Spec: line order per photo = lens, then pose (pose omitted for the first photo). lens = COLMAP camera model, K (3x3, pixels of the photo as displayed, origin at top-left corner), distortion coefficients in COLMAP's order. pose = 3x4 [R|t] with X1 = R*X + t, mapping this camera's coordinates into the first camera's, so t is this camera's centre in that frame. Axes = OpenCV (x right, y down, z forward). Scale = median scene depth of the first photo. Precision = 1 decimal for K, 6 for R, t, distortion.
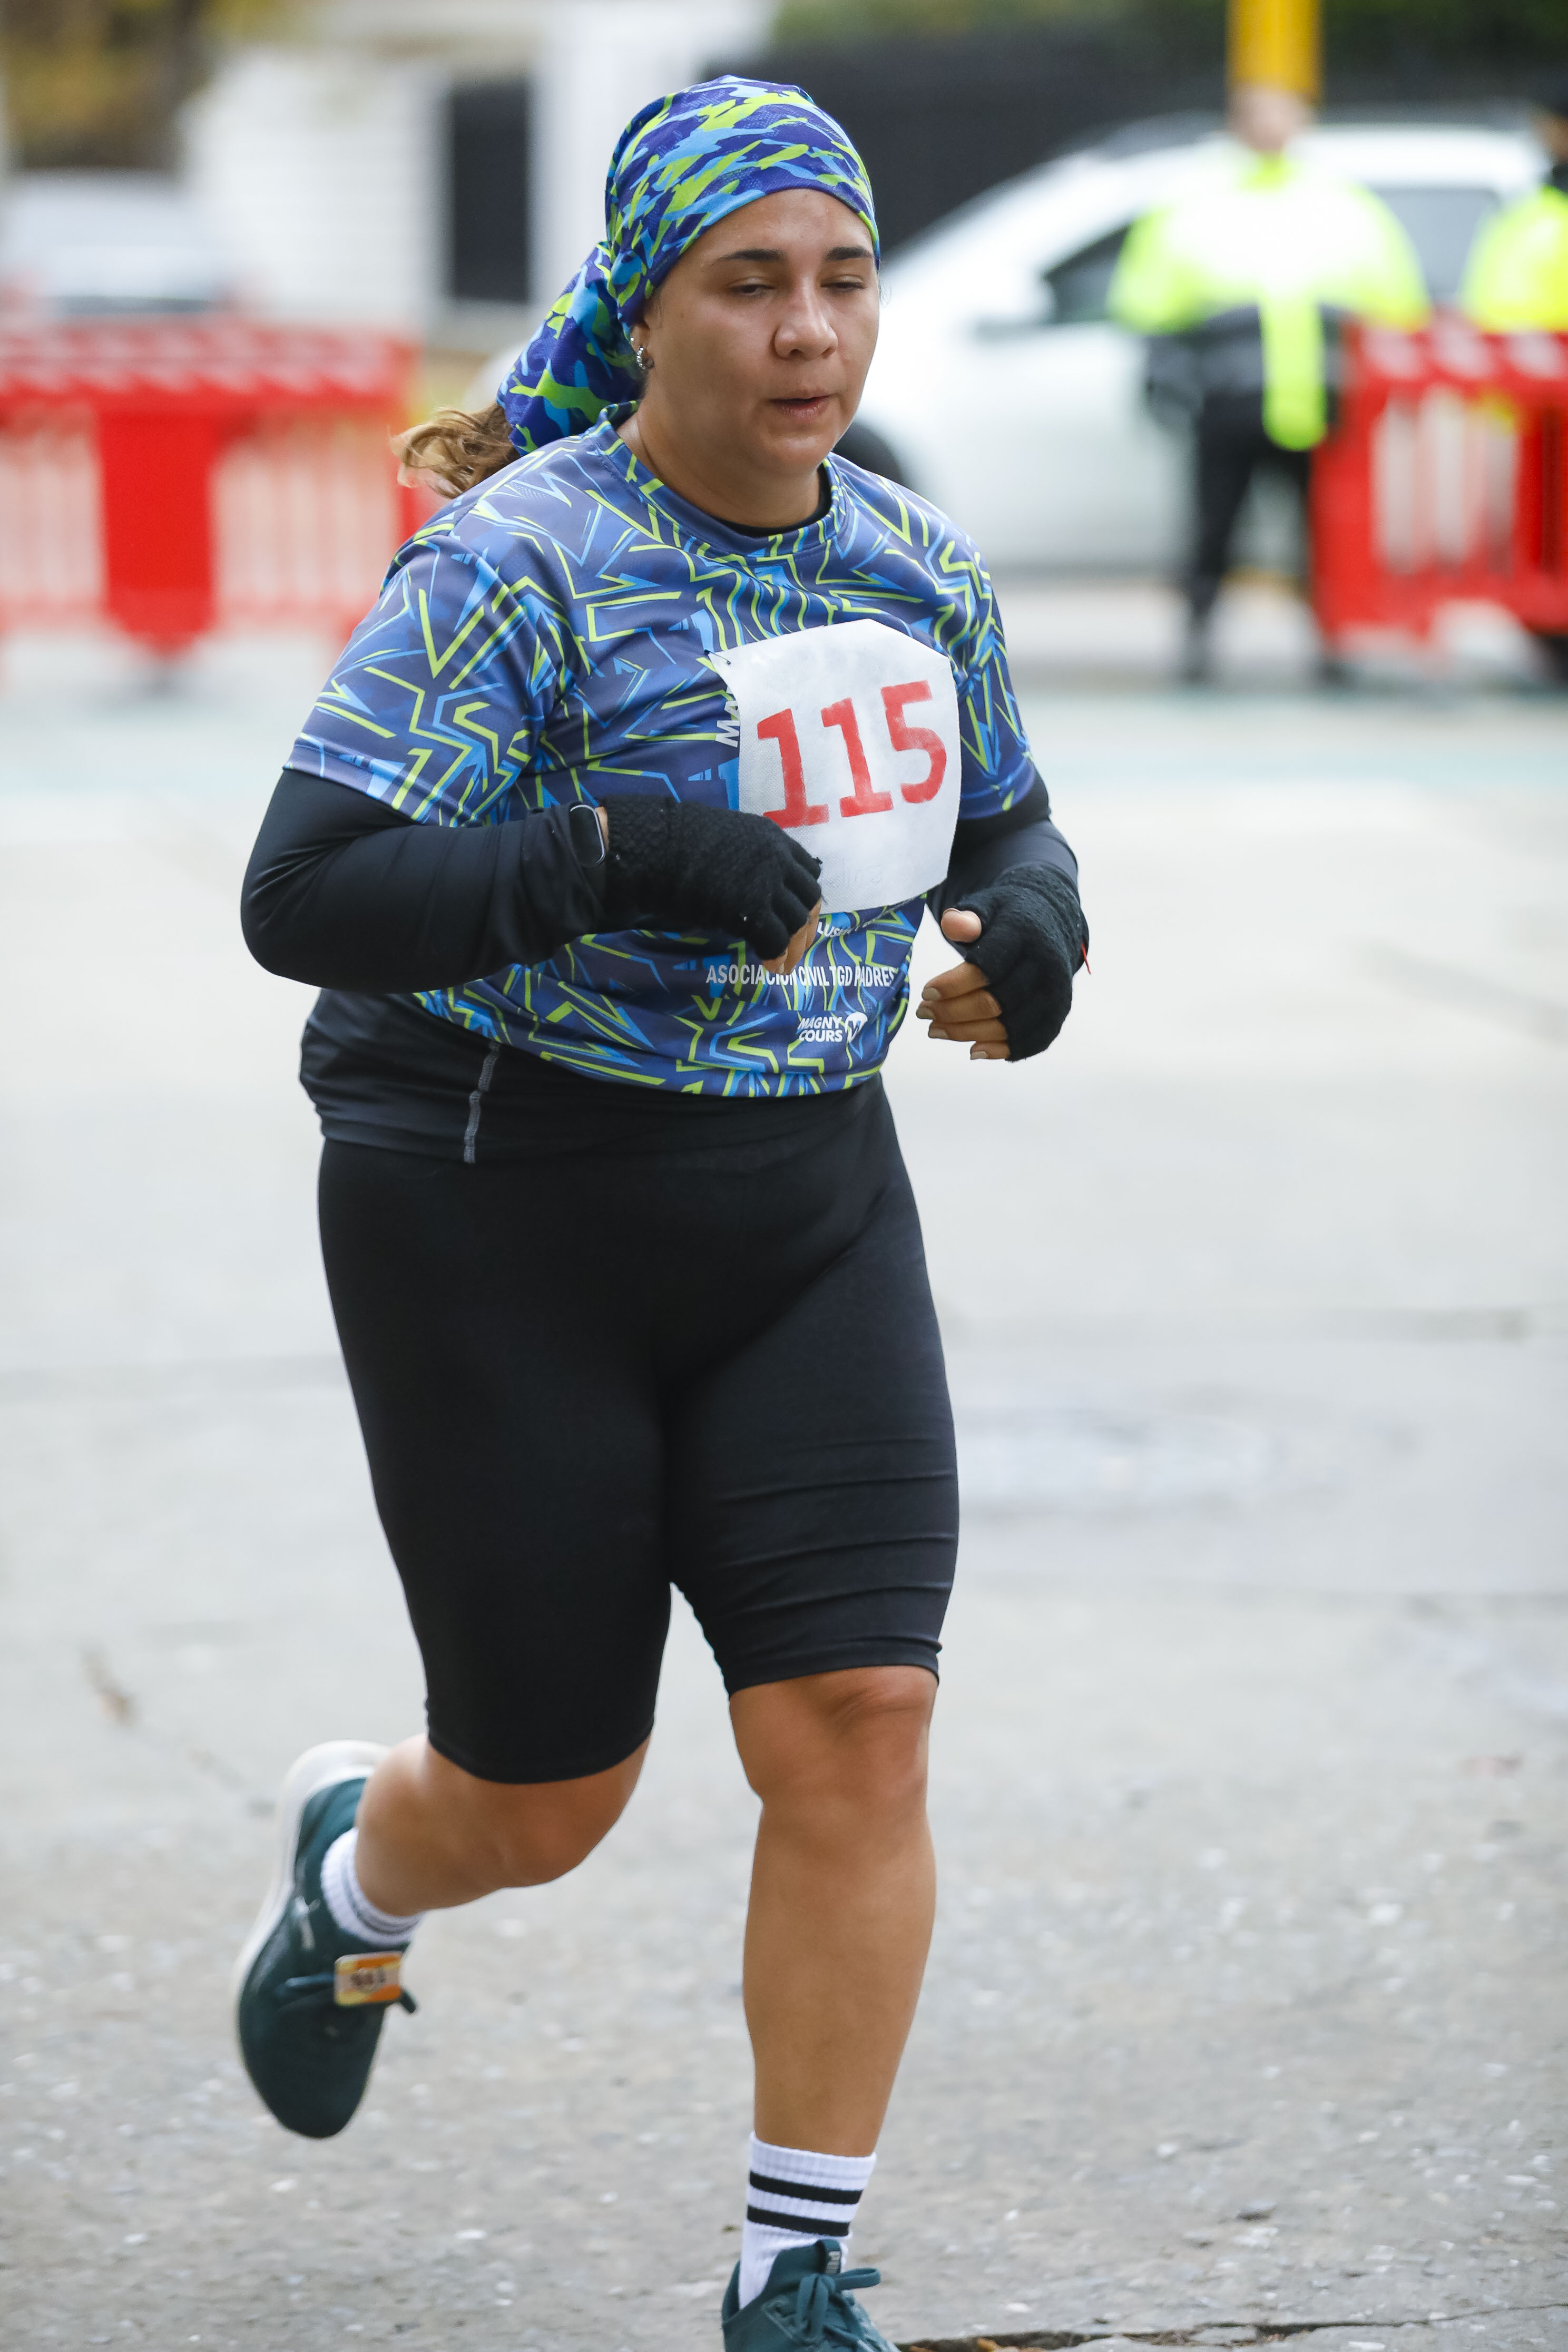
lens RADIAL K [[9150.5, 0, 791.1], [0, 9150.5, 1182.5], [0, 0, 1]] dist [0.502141, 0.000000]
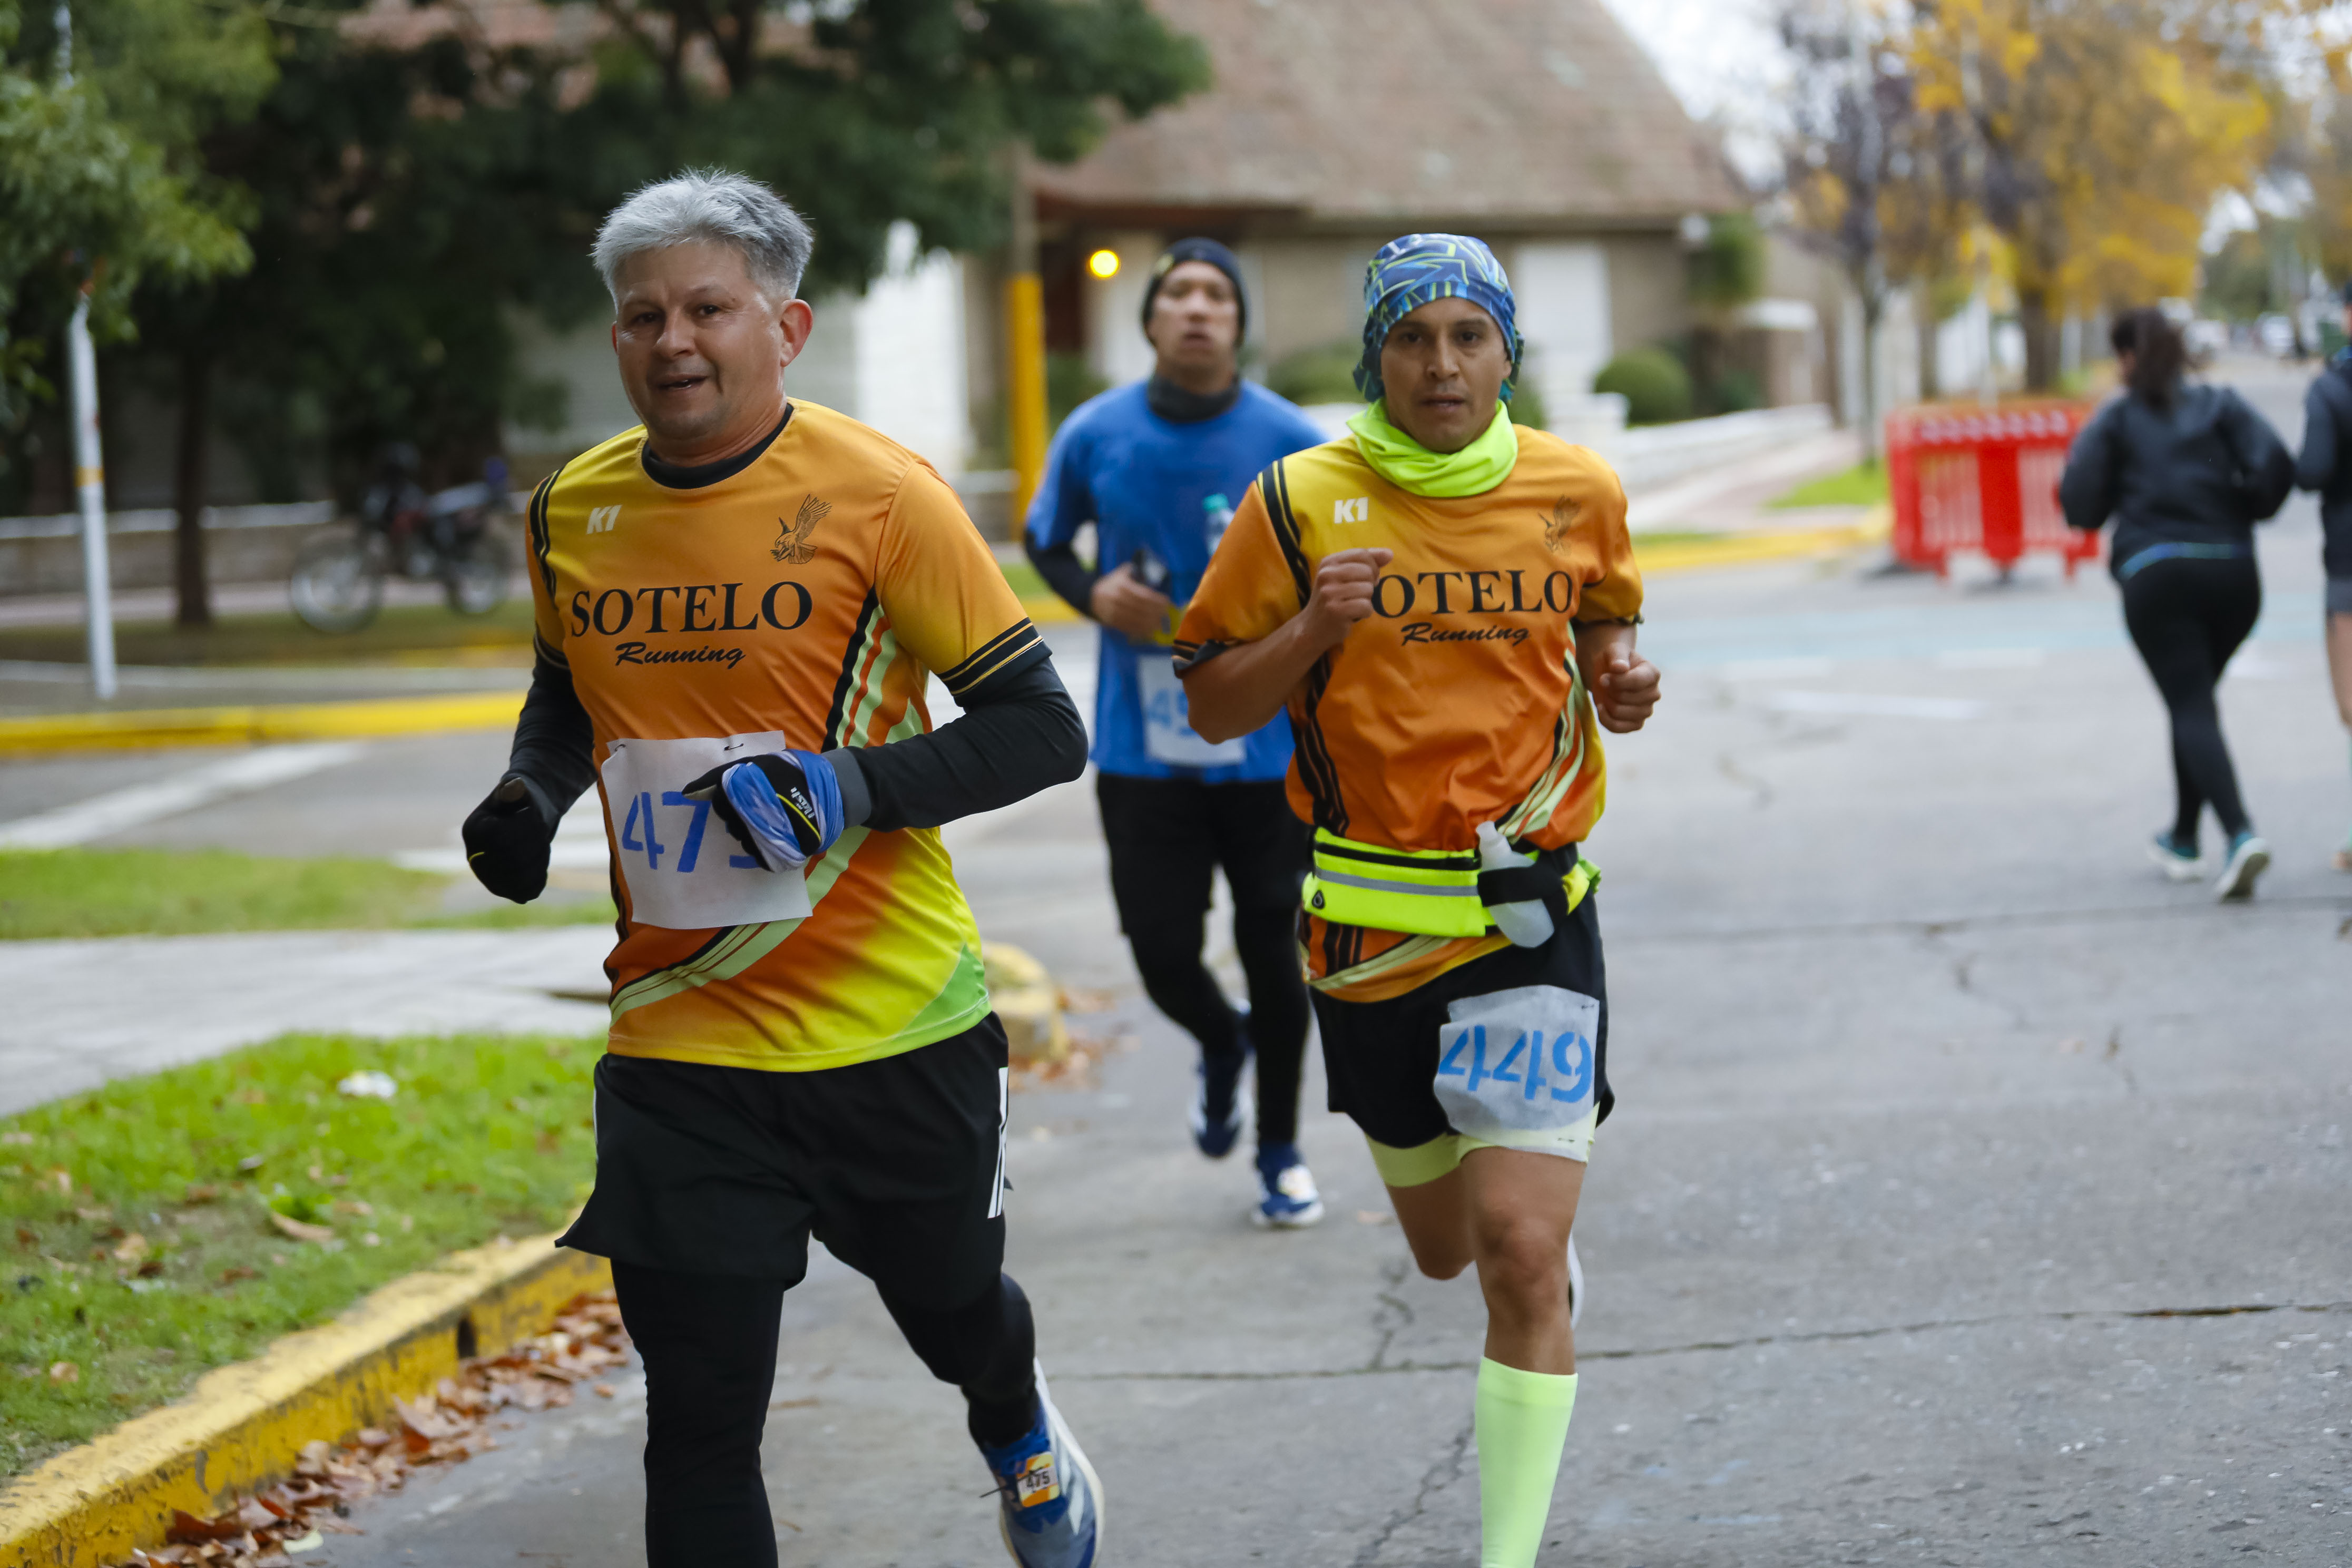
lens RADIAL K [[4815.3, 0, 1177.6], [0, 4815.3, 757.2], [0, 0, 1]] dist [-0.270746, 0.000000]
pose [[0.929823, -0.007353, -0.367934, 0.187061], [0.000493, 0.999824, -0.018736, 0.015745], [0.368007, 0.017239, 0.929663, -0.116590]]
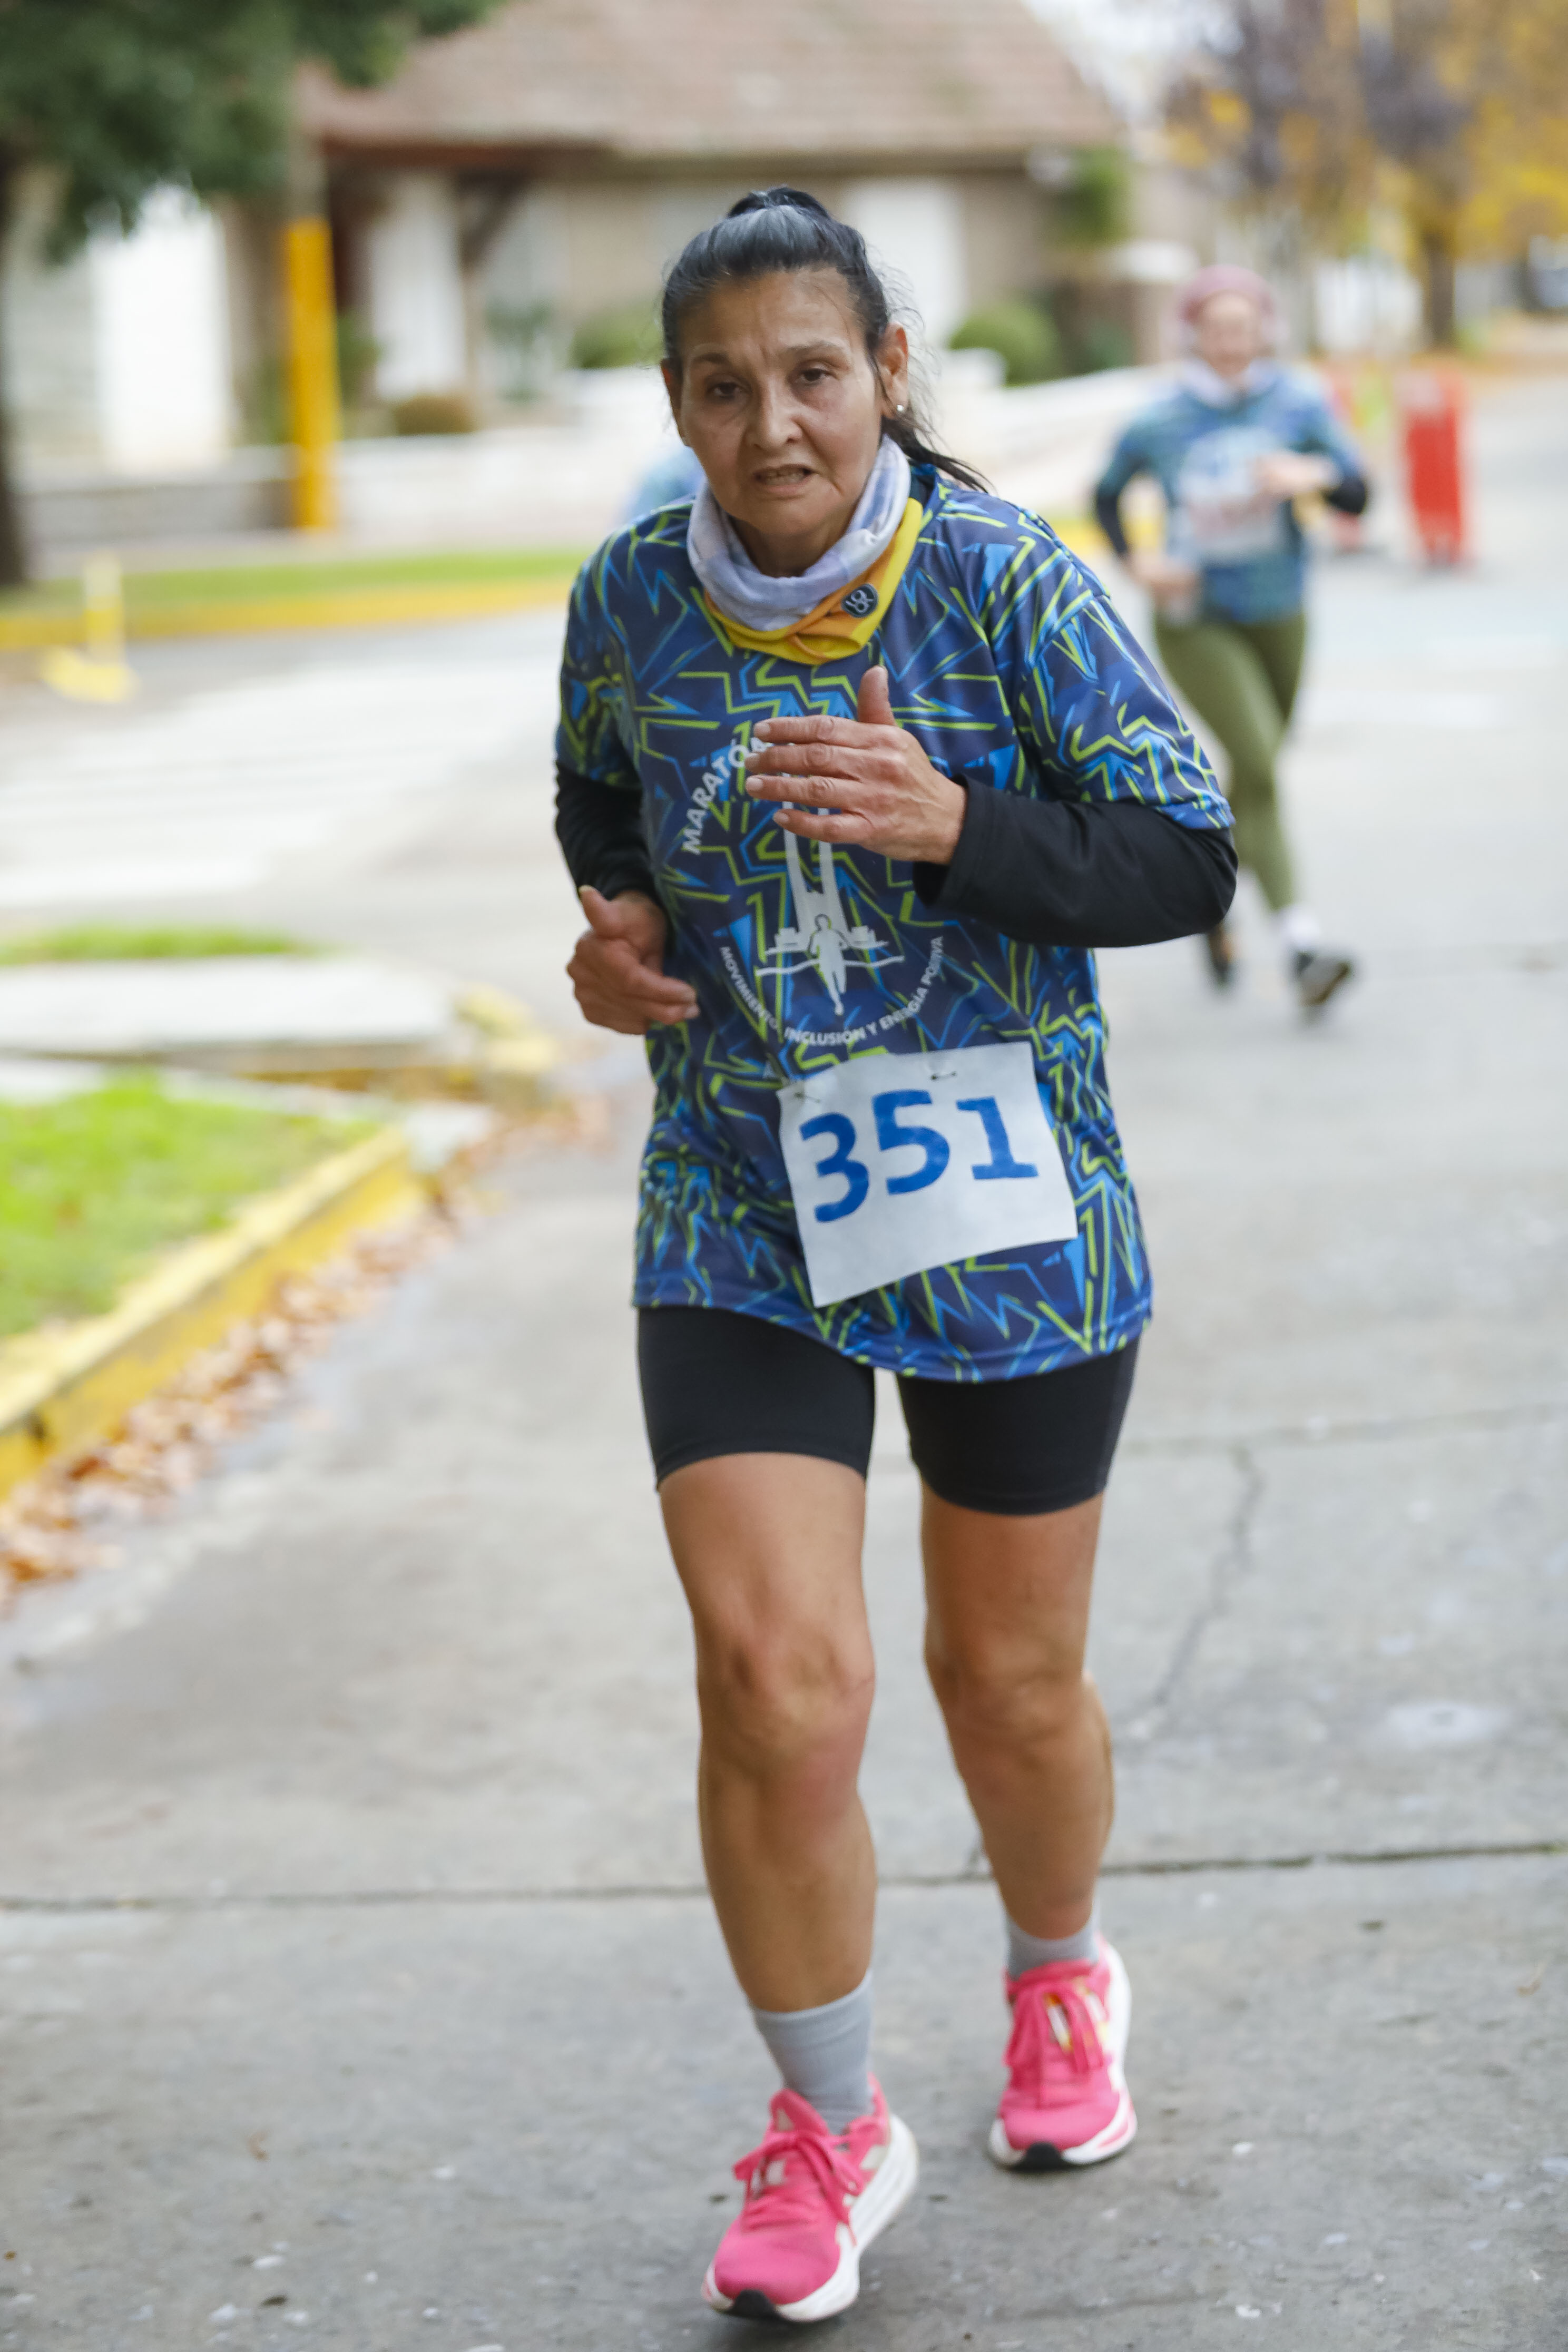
lens RADIAL K [[5583.5, 0, 770.8], [0, 5583.5, 1169.2], [0, 0, 1]] dist [-0.167648, 0.000000]
pose [[0.949337, 0.003739, -0.314239, 0.116513], [0.012853, 0.998631, 0.050713, 0.020530], [0.313998, -0.052182, 0.947988, -0.157086]]
